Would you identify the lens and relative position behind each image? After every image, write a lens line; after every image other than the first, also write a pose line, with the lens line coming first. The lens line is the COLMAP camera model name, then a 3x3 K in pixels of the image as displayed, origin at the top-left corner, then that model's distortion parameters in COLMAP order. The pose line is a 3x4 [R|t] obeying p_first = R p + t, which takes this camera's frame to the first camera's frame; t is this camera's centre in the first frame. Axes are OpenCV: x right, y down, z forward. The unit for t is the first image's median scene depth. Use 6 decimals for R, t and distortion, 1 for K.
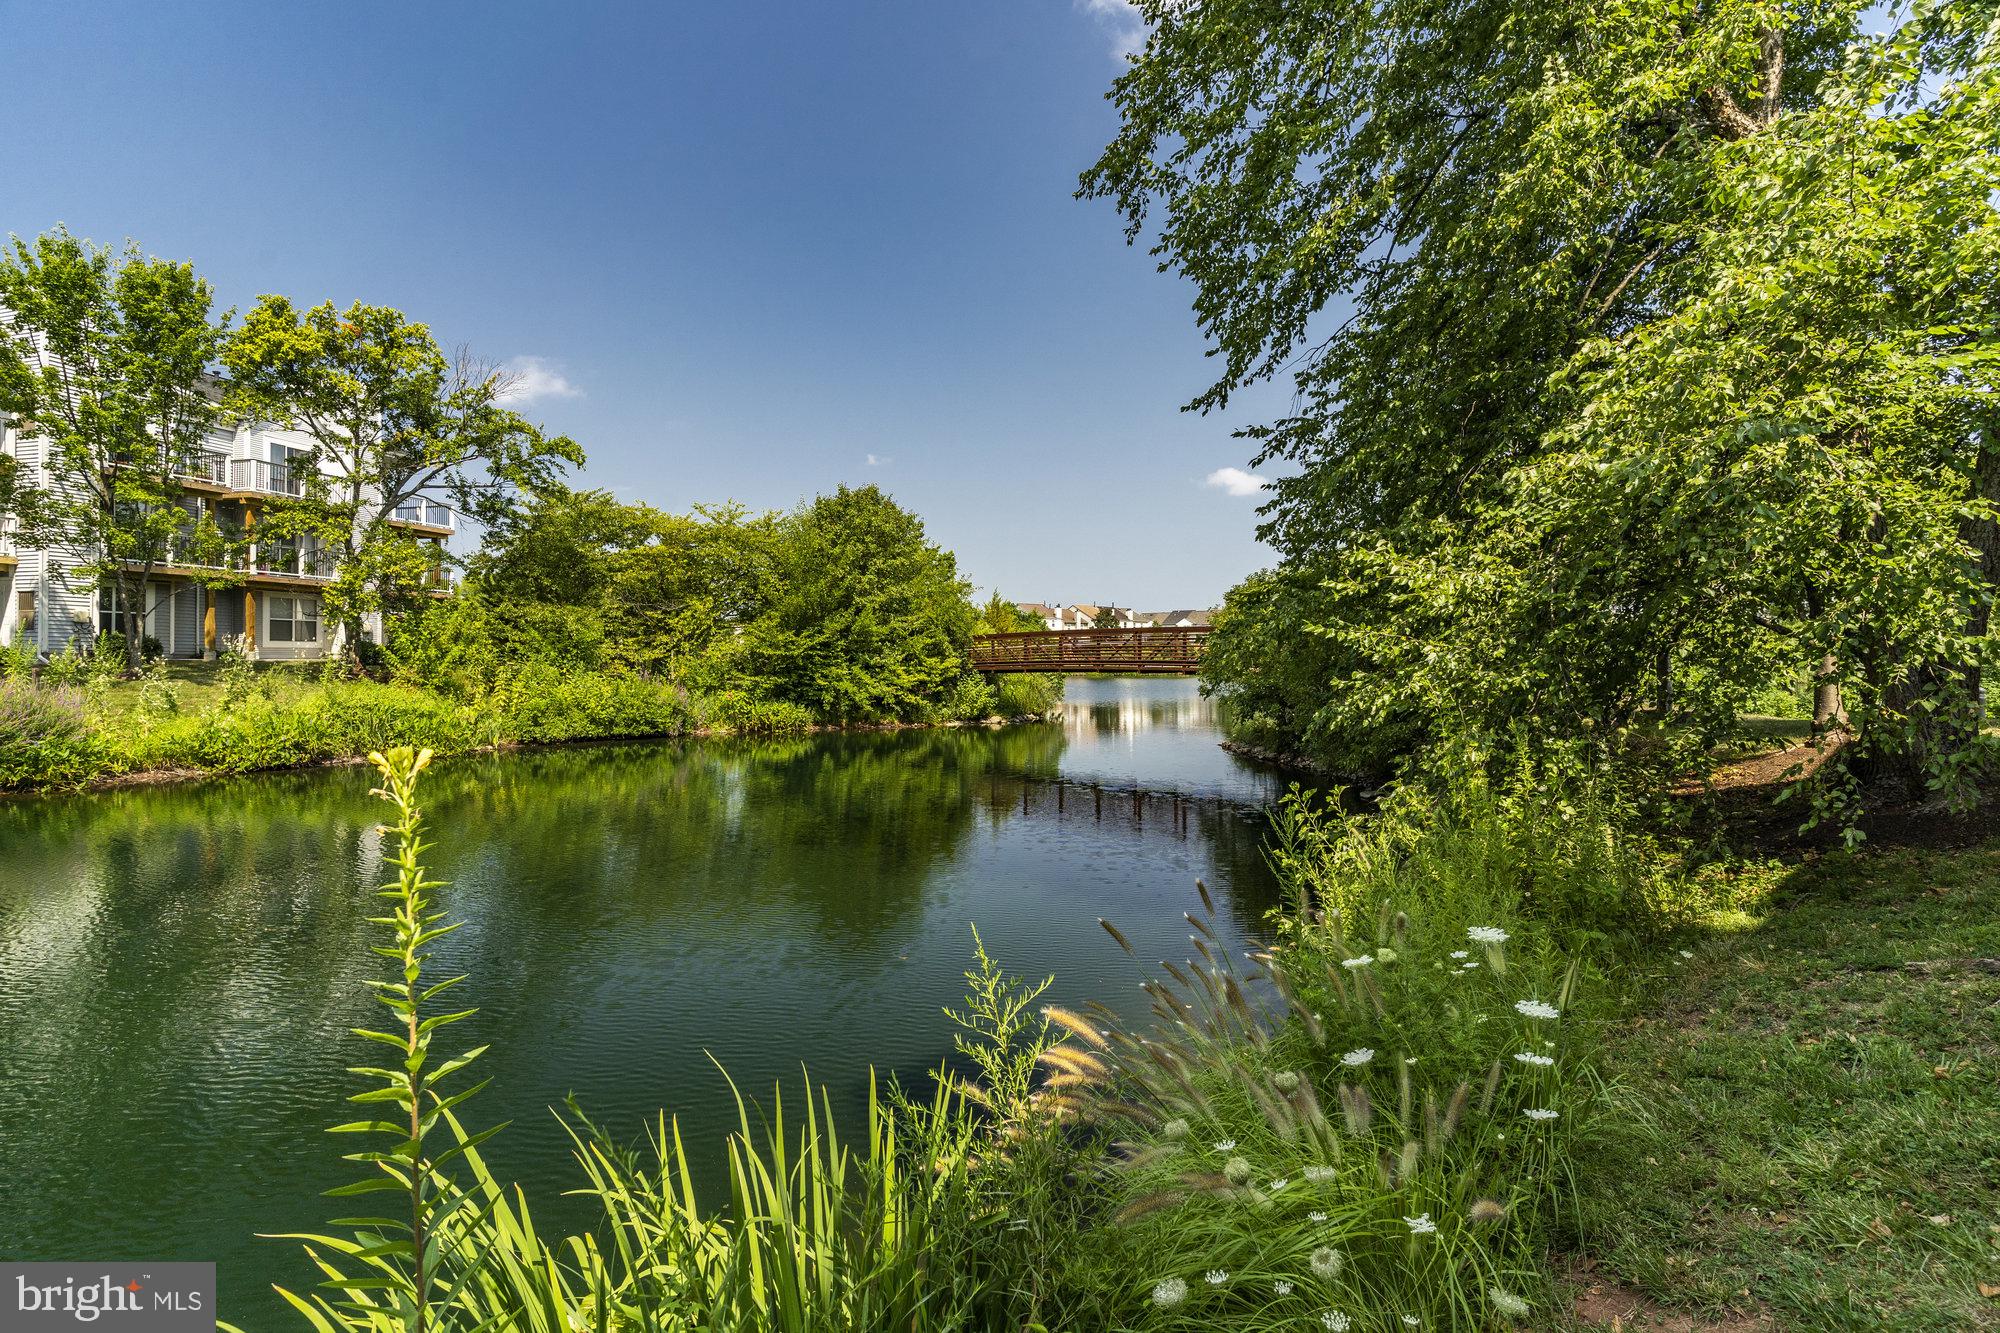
lens RADIAL K [[976.8, 0, 986.4], [0, 976.8, 666.1], [0, 0, 1]] dist [0.000849, -0.001413]
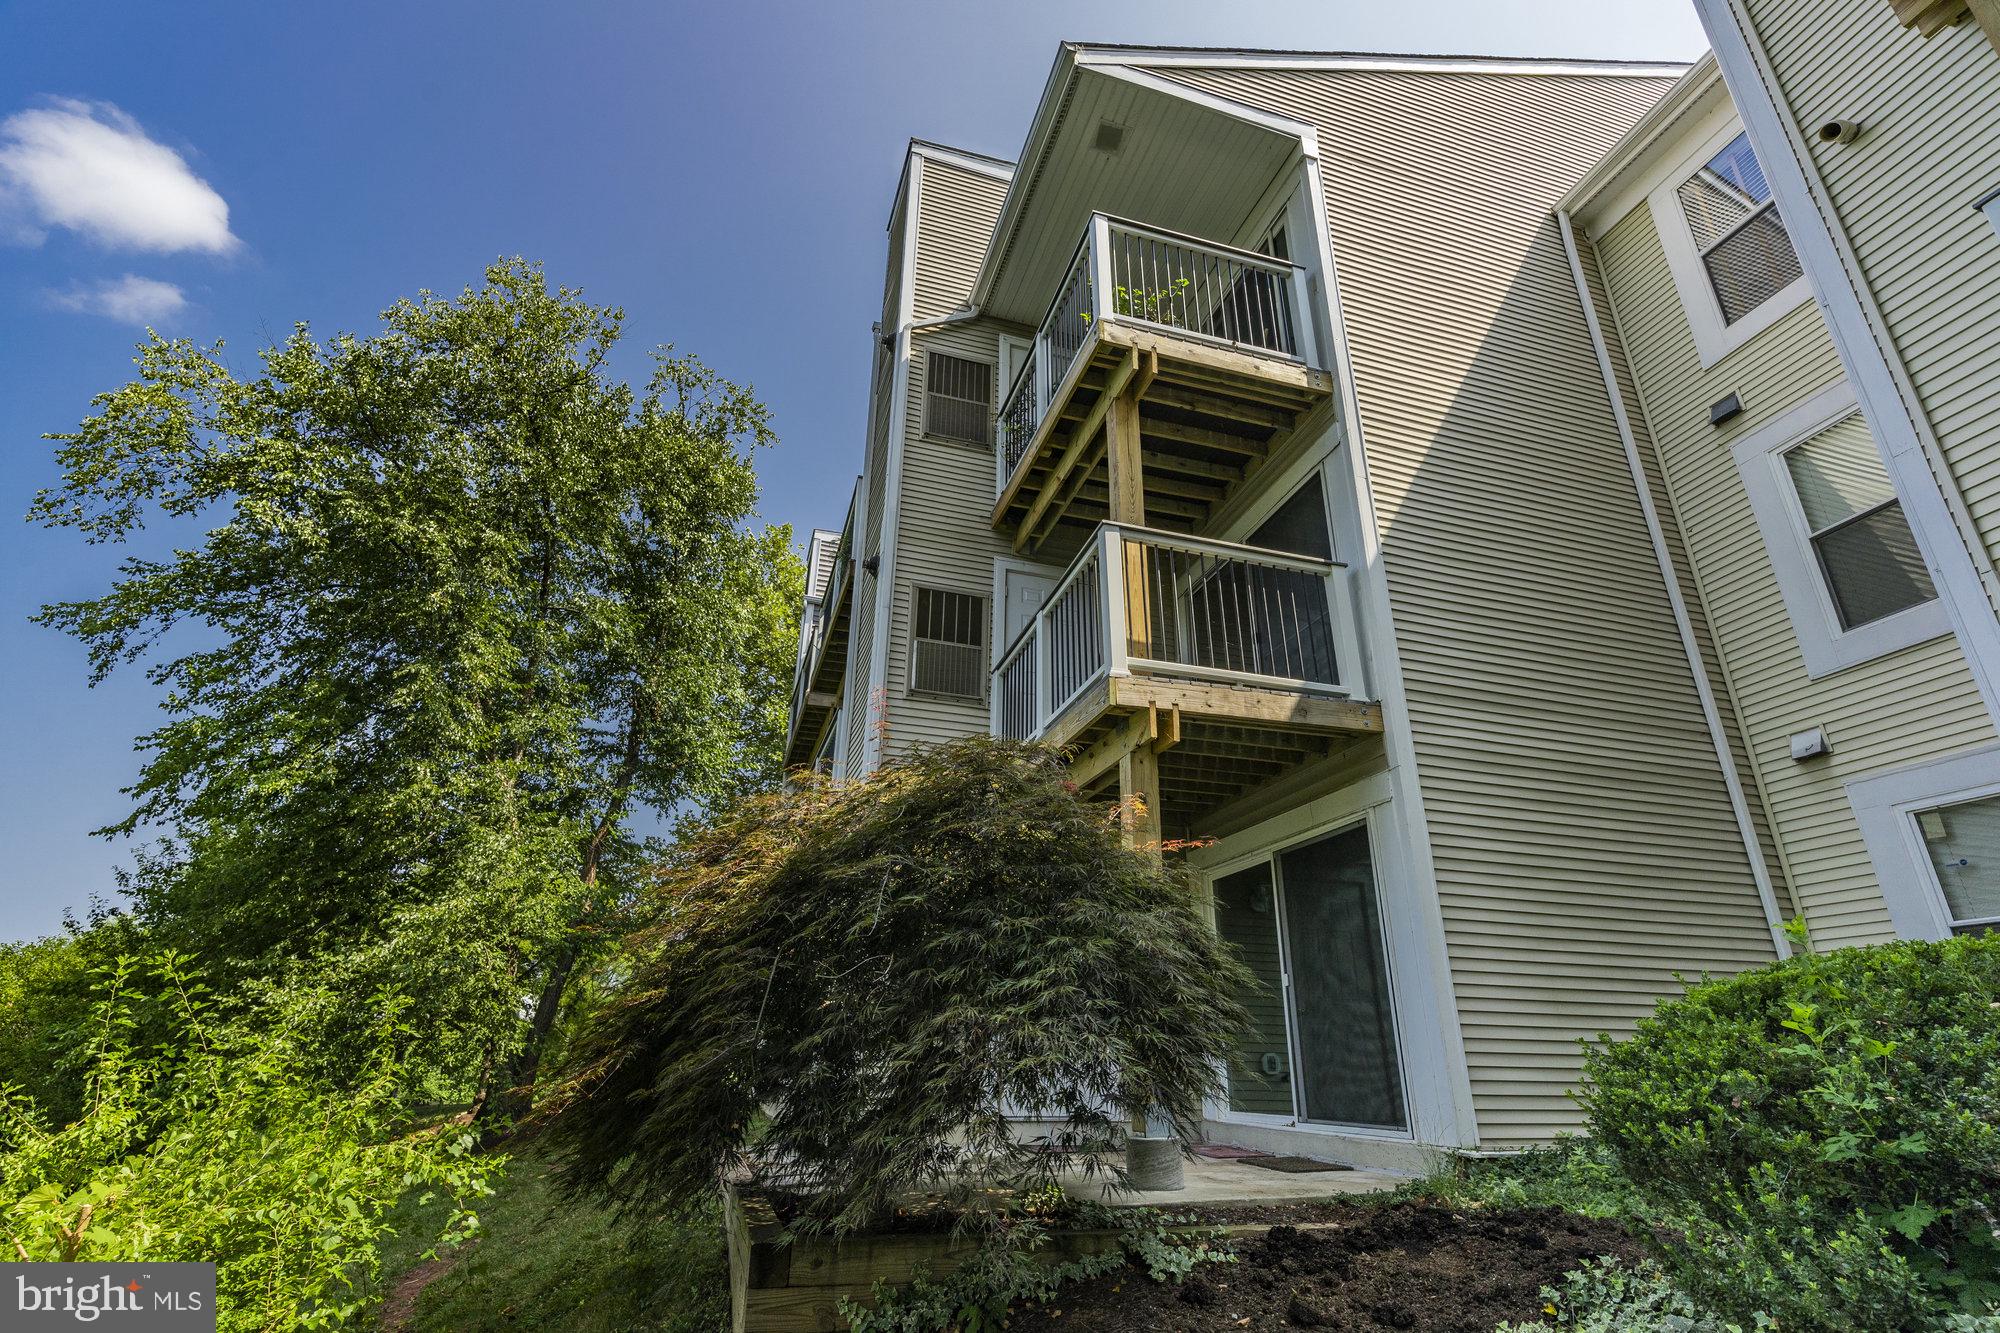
lens RADIAL K [[976.8, 0, 1002.2], [0, 976.8, 666.9], [0, 0, 1]] dist [0.000849, -0.001413]
pose [[0.430115, 0.352702, 0.831025, -0.550969], [-0.010256, 0.922373, -0.386163, 0.019025], [-0.902716, 0.157572, 0.400344, -0.795710]]
